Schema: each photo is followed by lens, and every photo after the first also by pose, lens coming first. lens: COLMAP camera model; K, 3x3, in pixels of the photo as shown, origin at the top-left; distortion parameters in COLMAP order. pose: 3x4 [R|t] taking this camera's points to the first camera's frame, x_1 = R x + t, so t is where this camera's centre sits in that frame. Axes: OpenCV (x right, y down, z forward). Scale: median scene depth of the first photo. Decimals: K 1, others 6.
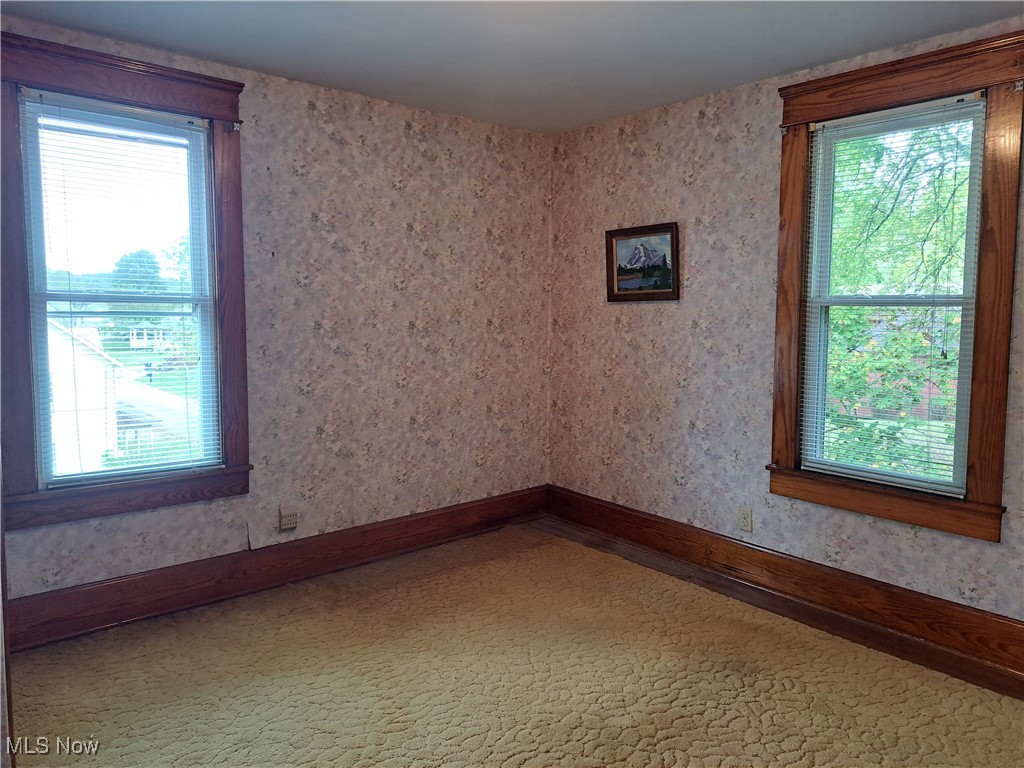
lens RADIAL K [[714.8, 0, 505.4], [0, 714.8, 370.3], [0, 0, 1]] dist [0.044073, -0.073063]
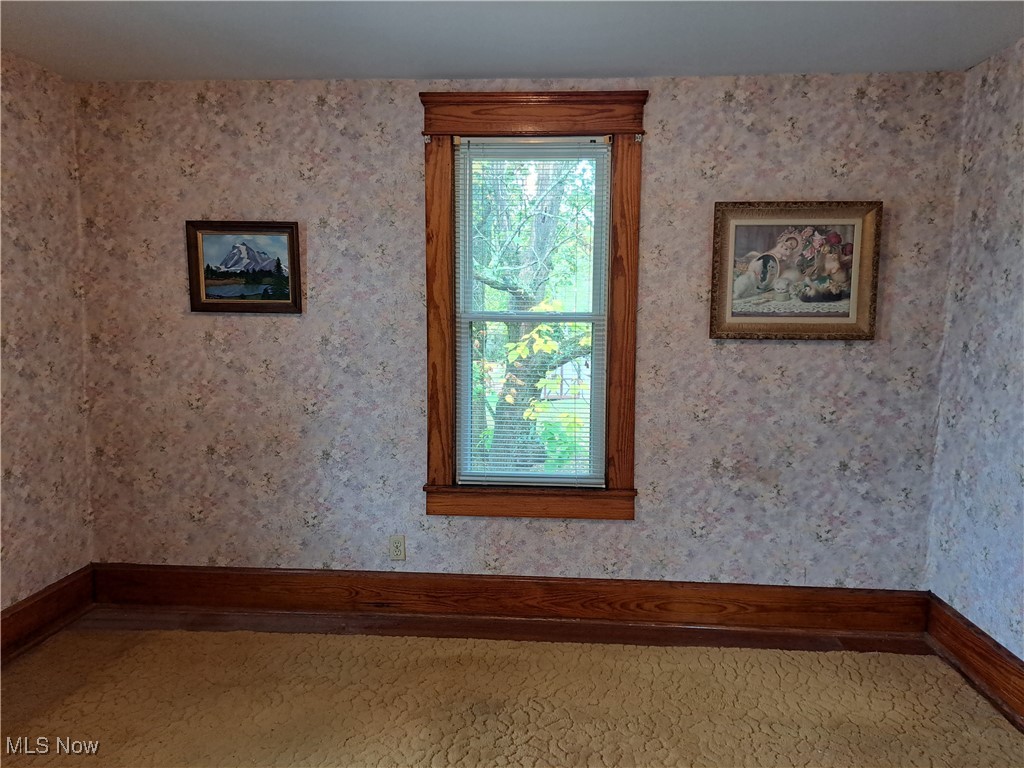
lens RADIAL K [[714.8, 0, 488.3], [0, 714.8, 377.8], [0, 0, 1]] dist [0.044073, -0.073063]
pose [[0.674808, -0.058282, 0.735688, -0.269862], [0.058581, 0.997961, 0.025327, -0.031751], [-0.735664, 0.026006, 0.676847, 0.286145]]
